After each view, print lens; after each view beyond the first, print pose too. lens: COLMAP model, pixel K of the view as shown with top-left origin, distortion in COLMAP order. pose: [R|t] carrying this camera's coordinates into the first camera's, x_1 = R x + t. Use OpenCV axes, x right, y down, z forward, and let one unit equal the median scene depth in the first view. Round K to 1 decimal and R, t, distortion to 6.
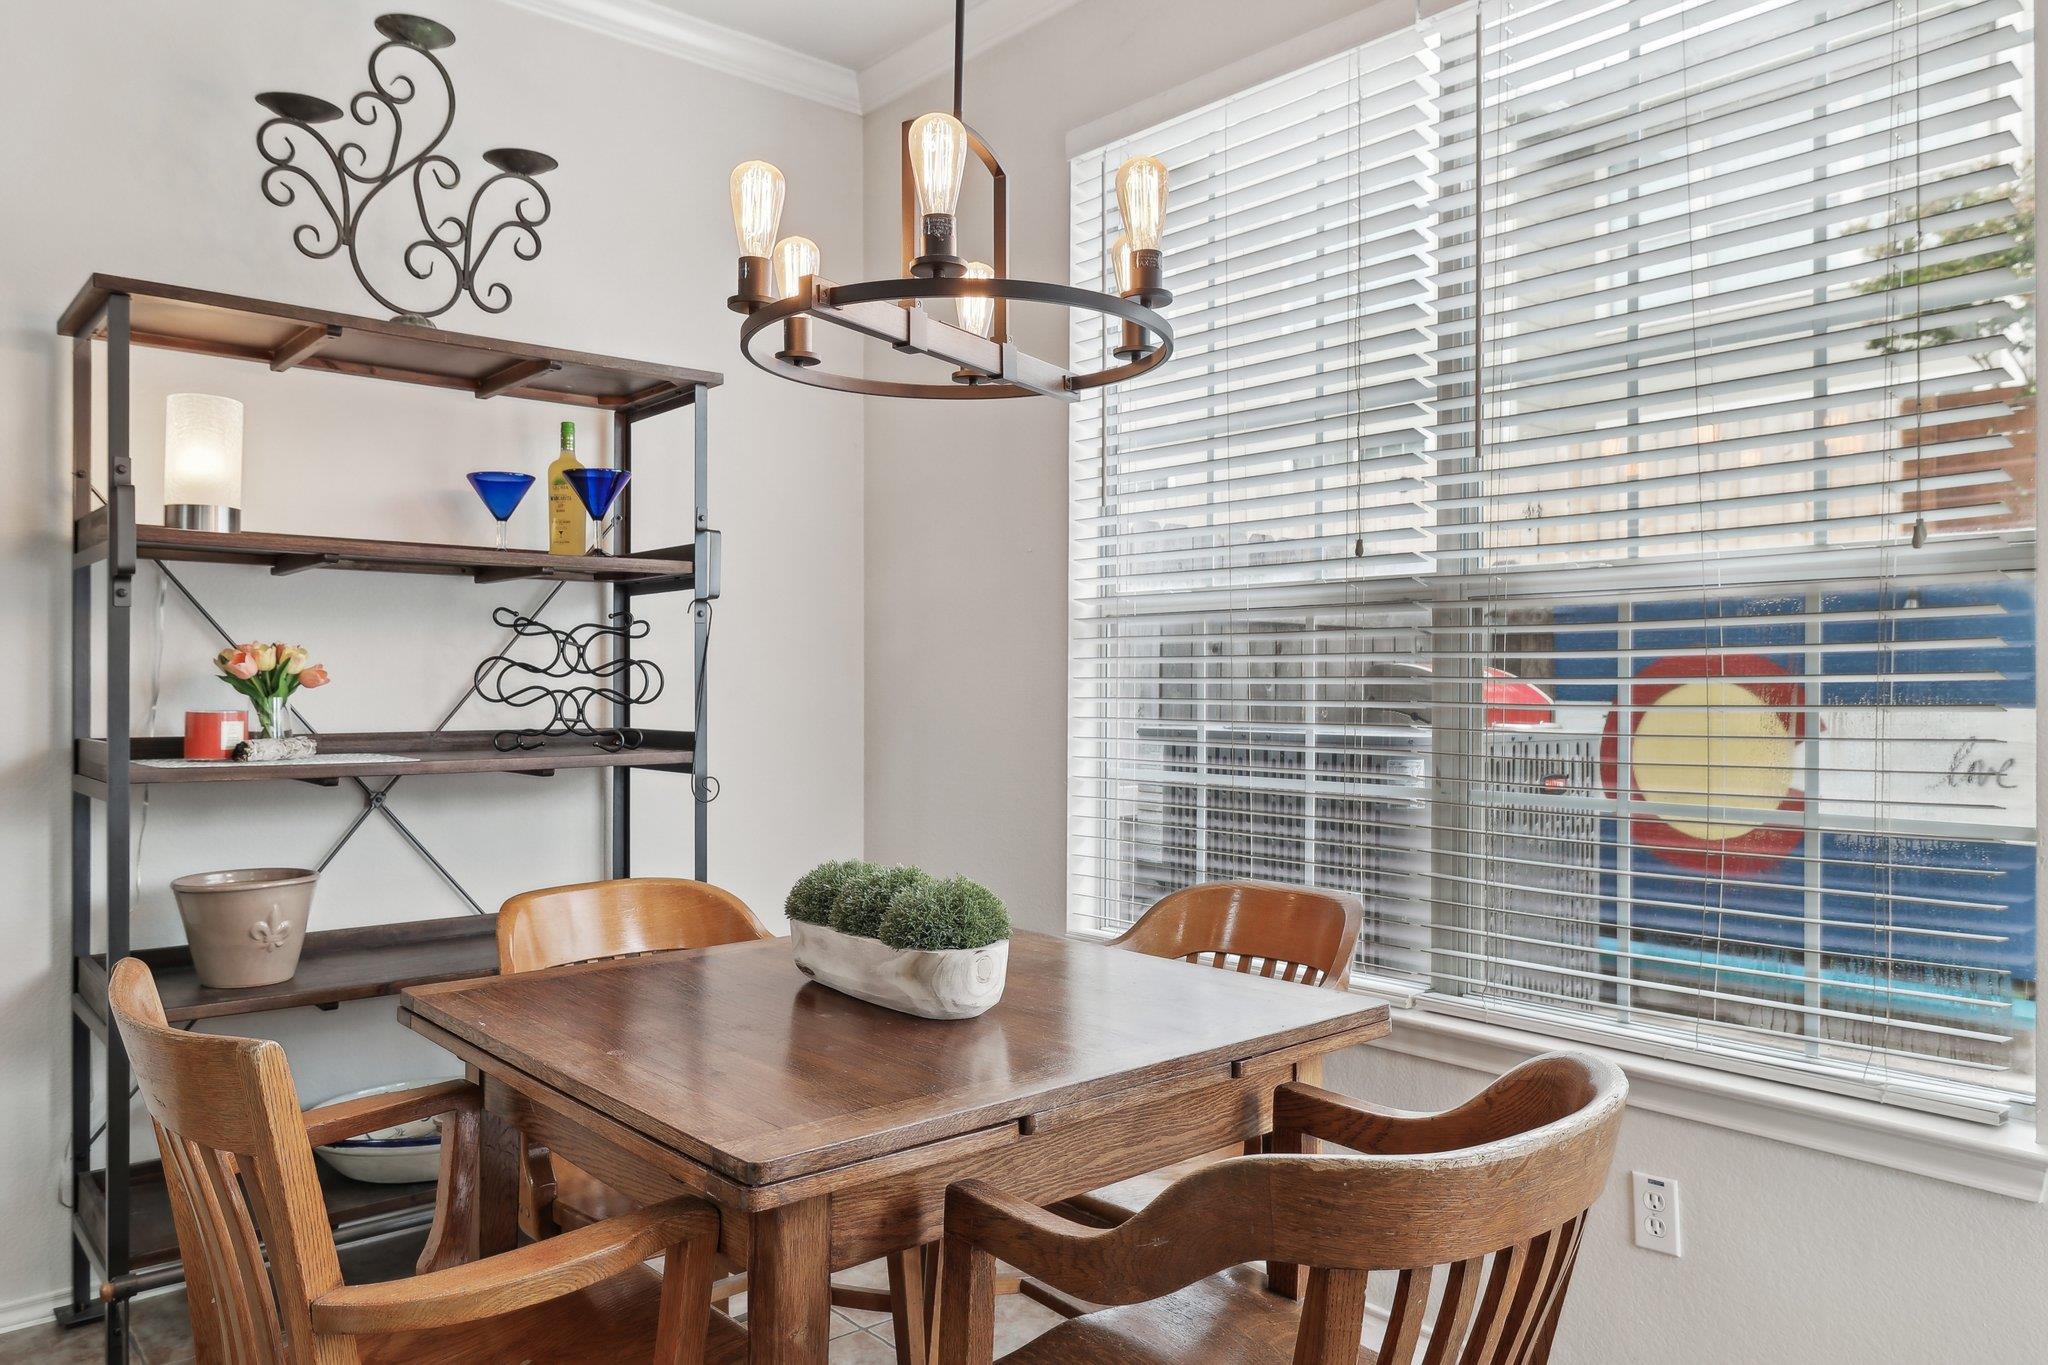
lens RADIAL K [[1425.2, 0, 1024.0], [0, 1425.2, 682.5], [0, 0, 1]] dist [0.009301, -0.004270]
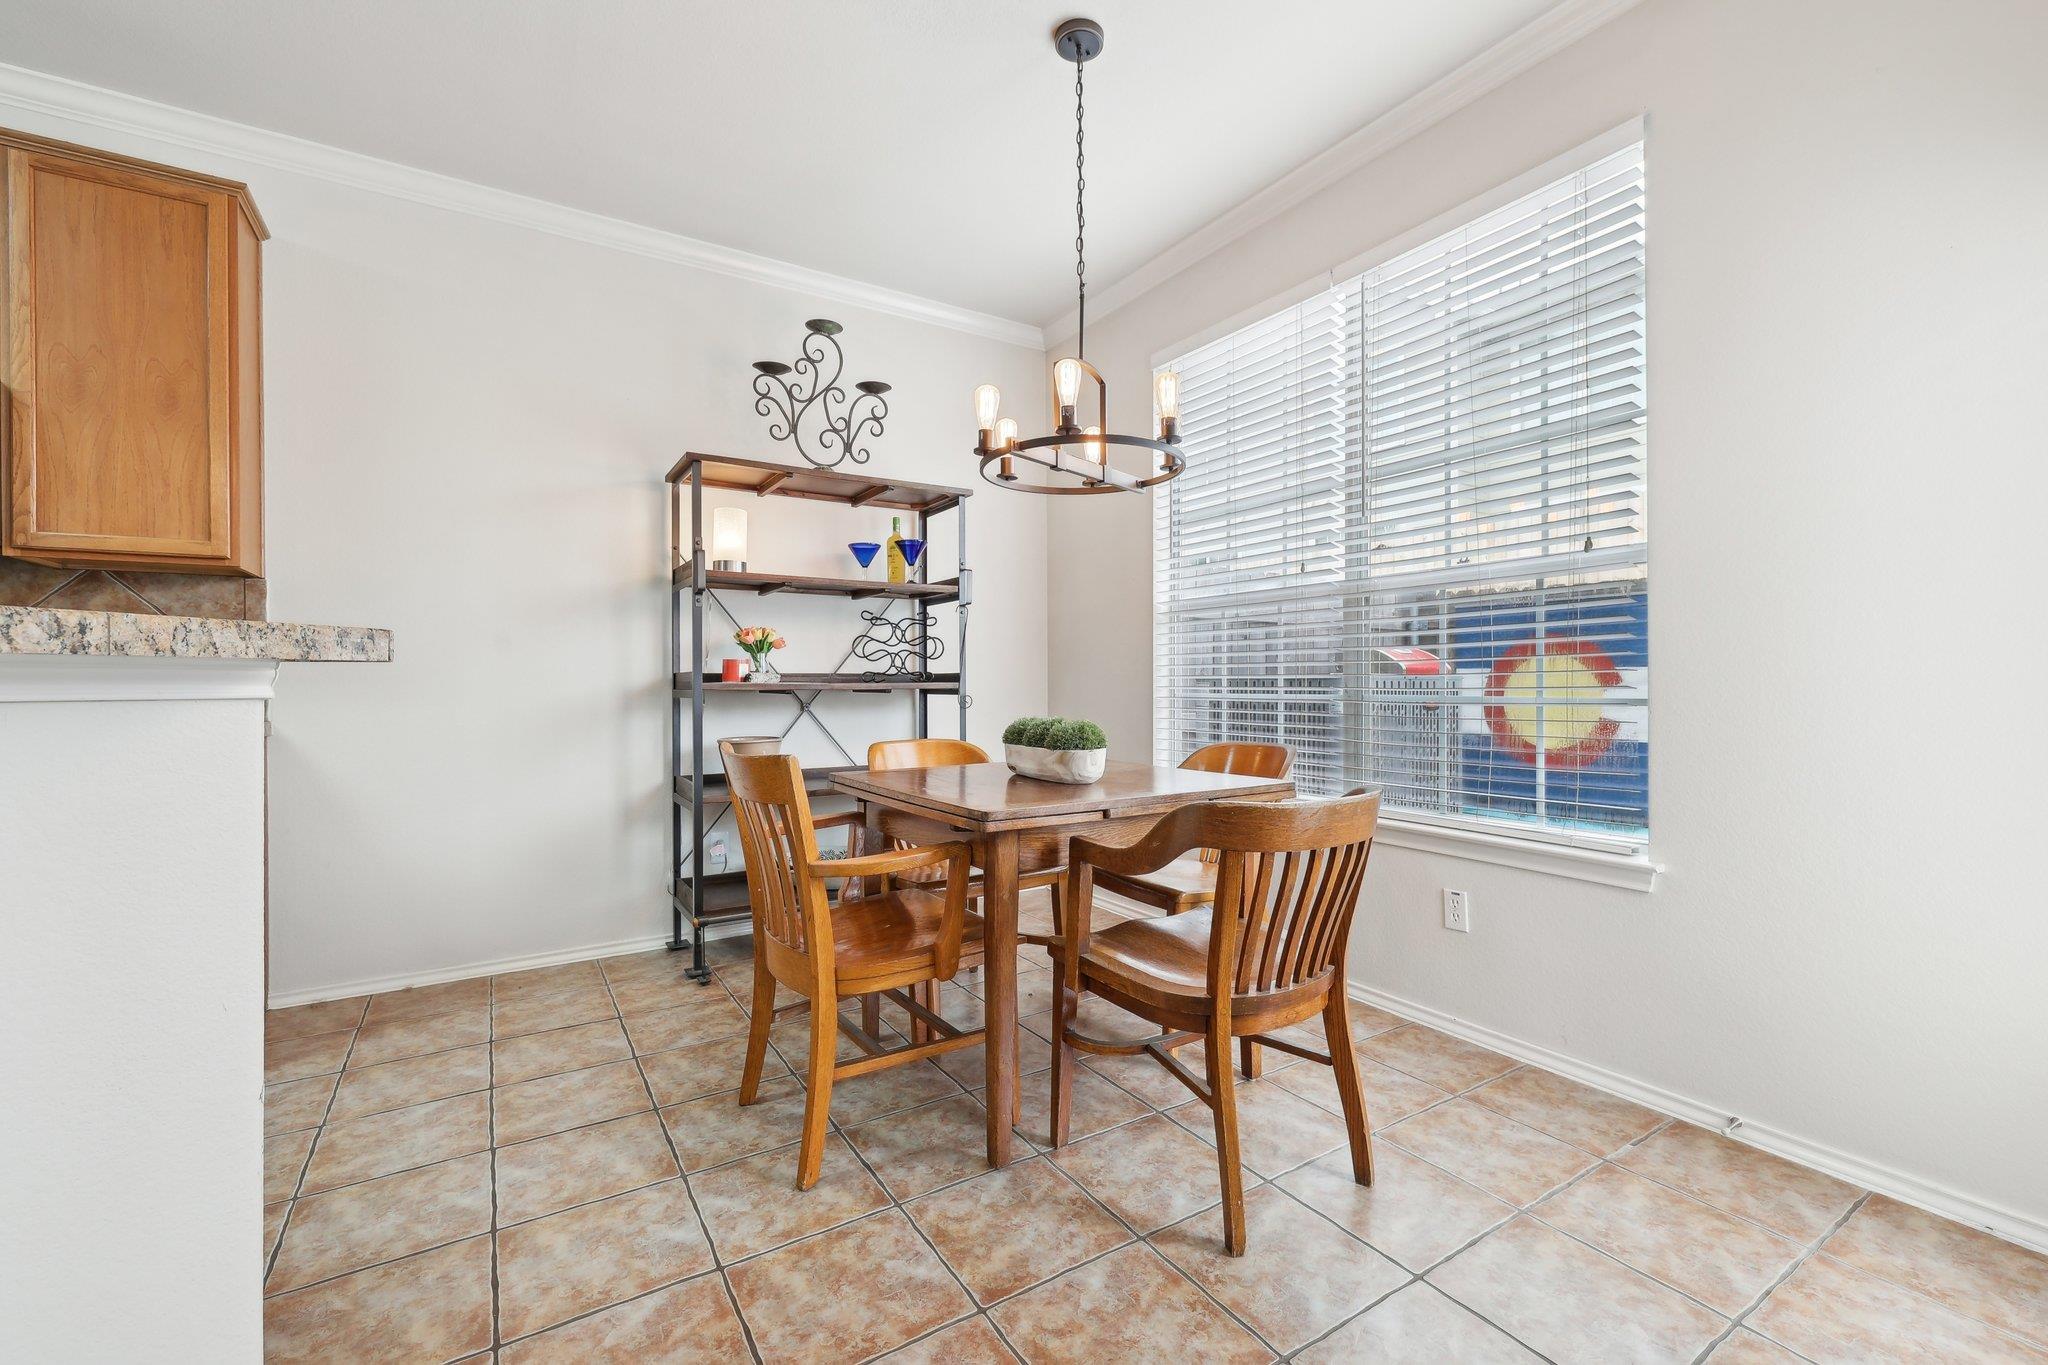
lens RADIAL K [[867.6, 0, 1024.0], [0, 867.6, 682.5], [0, 0, 1]] dist [0.003782, 0.000555]
pose [[0.988440, -0.004993, -0.151528, 0.042568], [0.004939, 0.999988, -0.000734, 0.056114], [0.151530, -0.000023, 0.988453, -0.188975]]
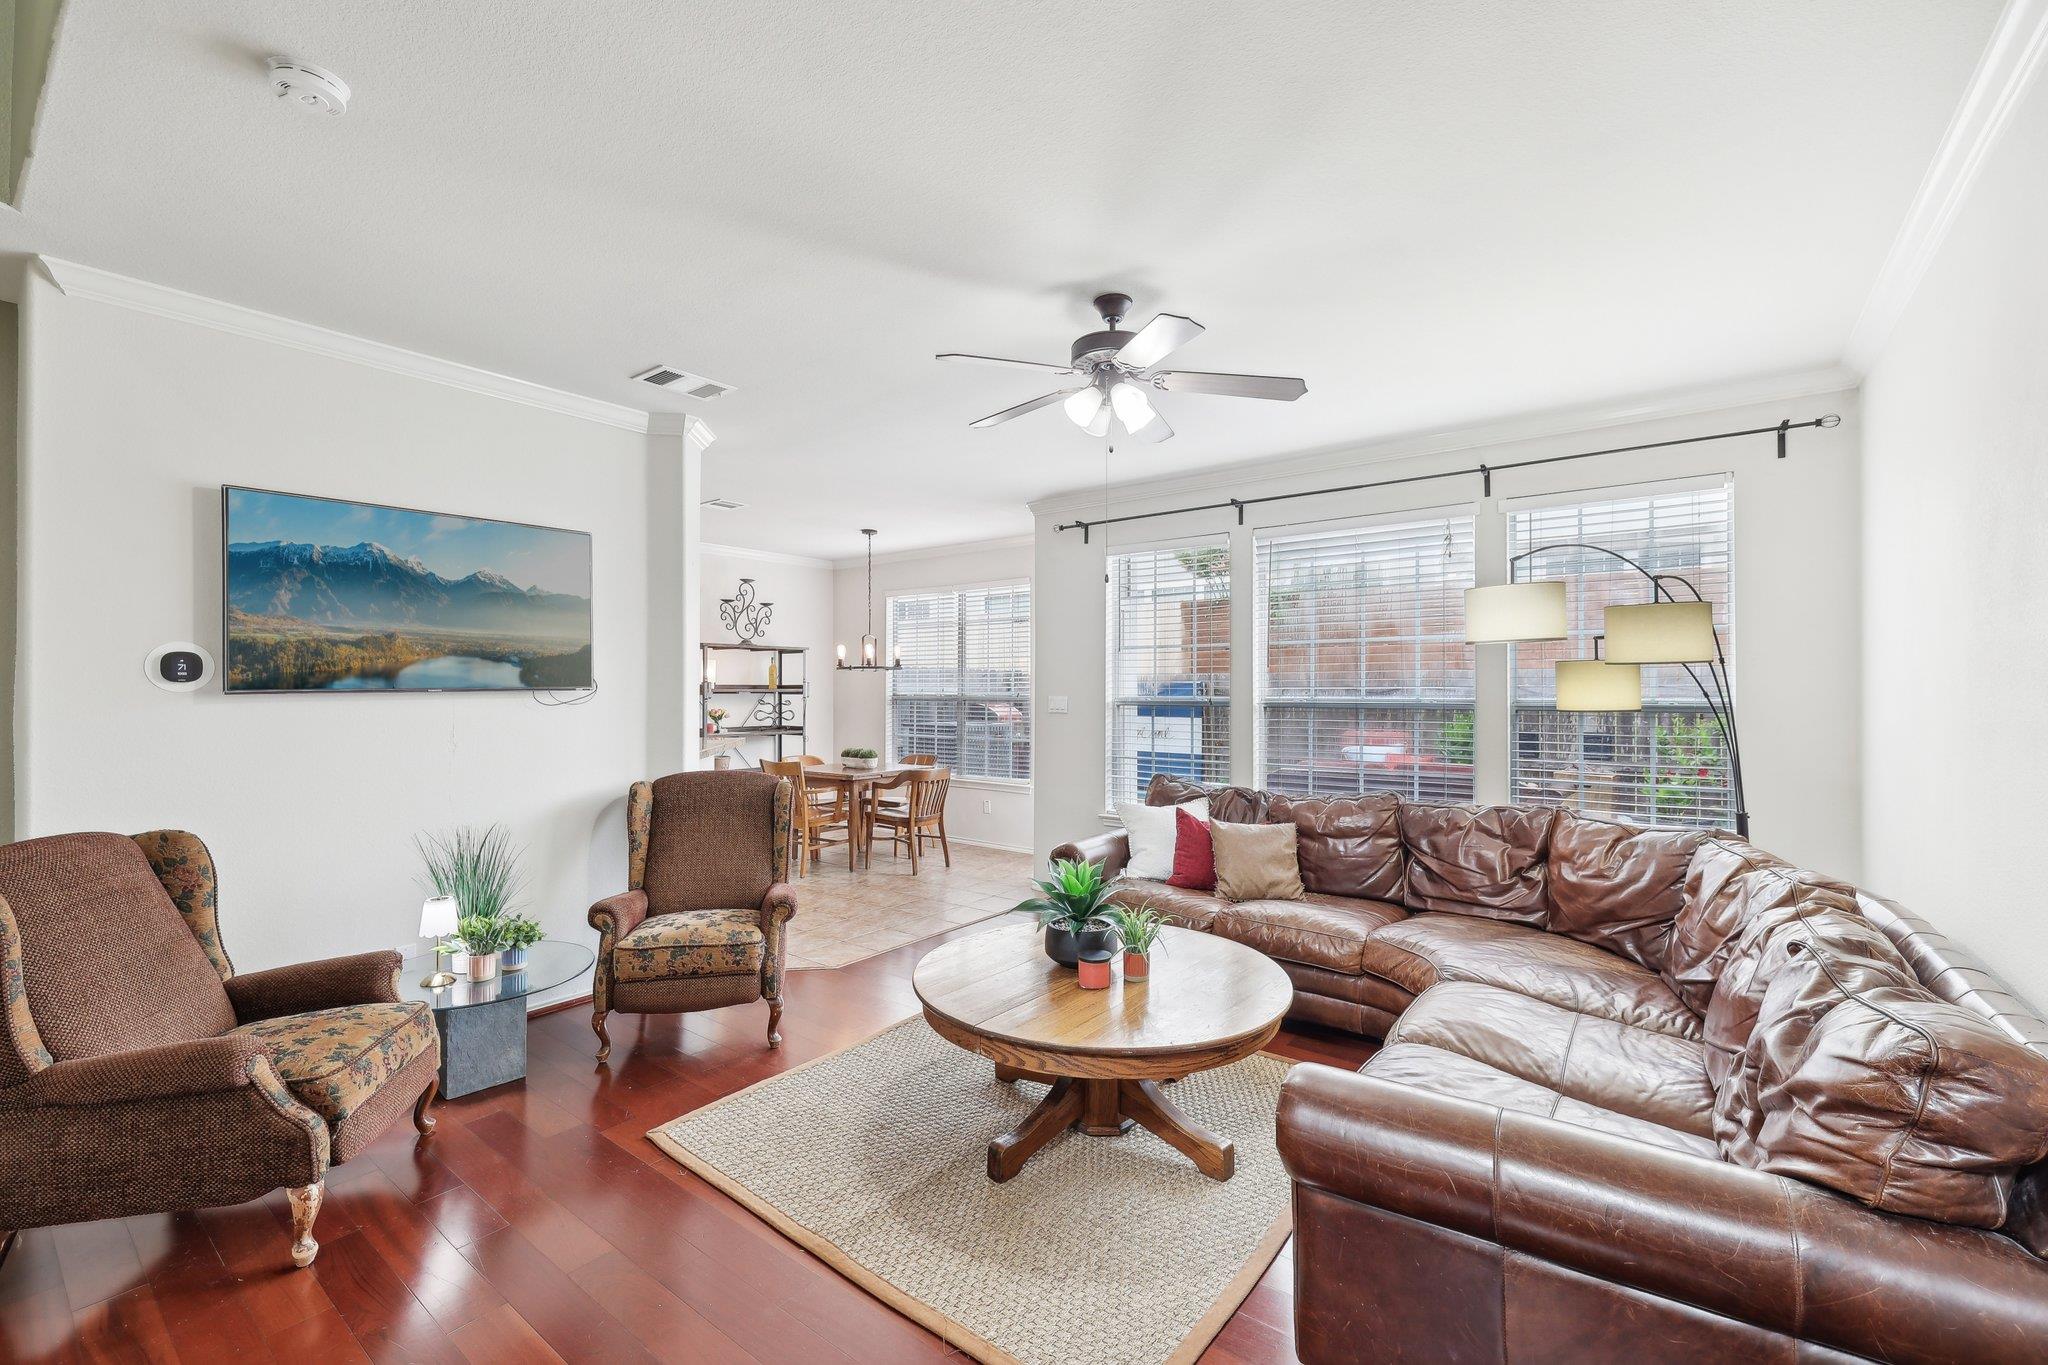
lens RADIAL K [[867.6, 0, 1024.0], [0, 867.6, 682.5], [0, 0, 1]] dist [0.003782, 0.000555]
pose [[0.981336, 0.000118, 0.192302, -0.080360], [0.001156, 0.999978, -0.006516, -0.097621], [-0.192299, 0.006617, 0.981314, -2.106533]]
